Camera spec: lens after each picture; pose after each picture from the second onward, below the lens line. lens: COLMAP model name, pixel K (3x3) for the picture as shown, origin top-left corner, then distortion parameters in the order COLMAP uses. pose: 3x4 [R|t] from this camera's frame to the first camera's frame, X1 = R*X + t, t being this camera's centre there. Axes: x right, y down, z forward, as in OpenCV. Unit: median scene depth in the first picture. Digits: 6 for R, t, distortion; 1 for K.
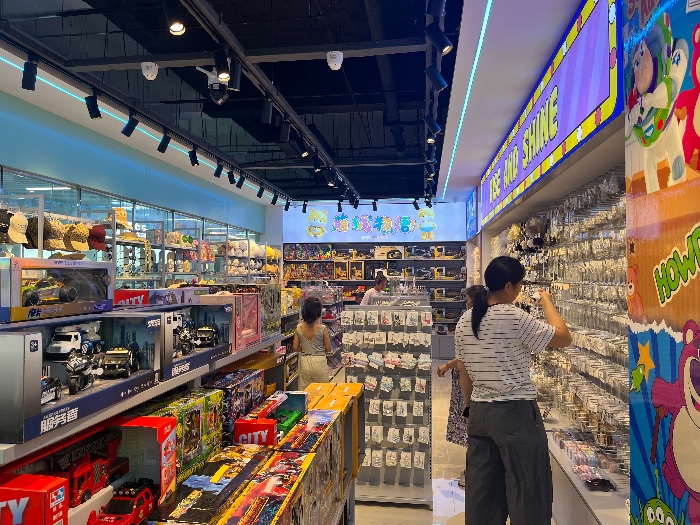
lens RADIAL K [[526.1, 0, 354.8], [0, 526.1, 266.7], [0, 0, 1]] dist [0.073650, -0.097965]
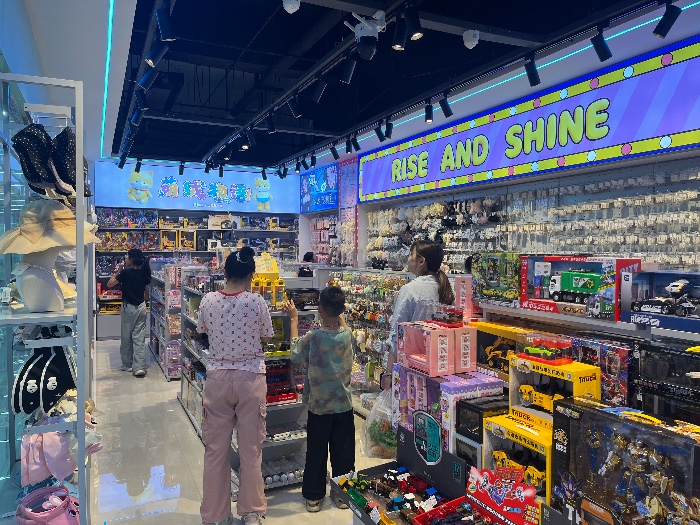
lens RADIAL K [[527.7, 0, 350.0], [0, 527.7, 262.5], [0, 0, 1]] dist [0.049554, -0.058353]
pose [[0.839344, -0.011063, 0.543487, -0.265616], [-0.013508, 0.999060, 0.041198, 0.003213], [-0.543432, -0.041921, 0.838406, 0.076513]]
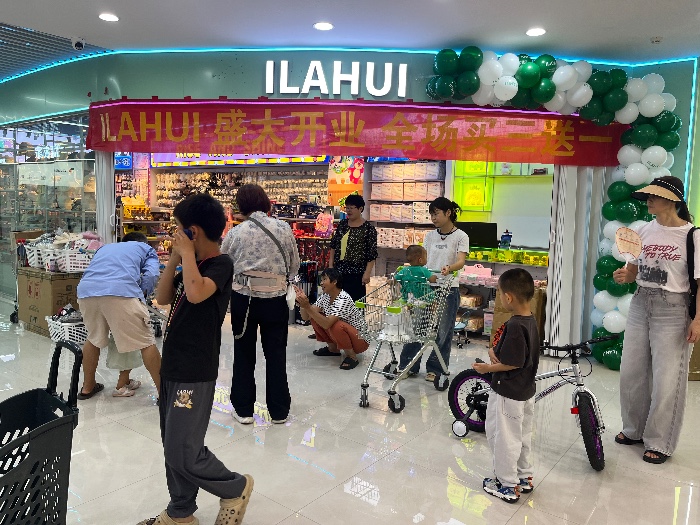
lens RADIAL K [[526.1, 0, 354.8], [0, 526.1, 266.7], [0, 0, 1]] dist [0.073650, -0.097965]
pose [[0.488343, -0.076354, 0.869305, -0.672153], [-0.049071, 0.992186, 0.114713, 0.009891], [-0.871271, -0.098677, 0.480781, -0.283069]]
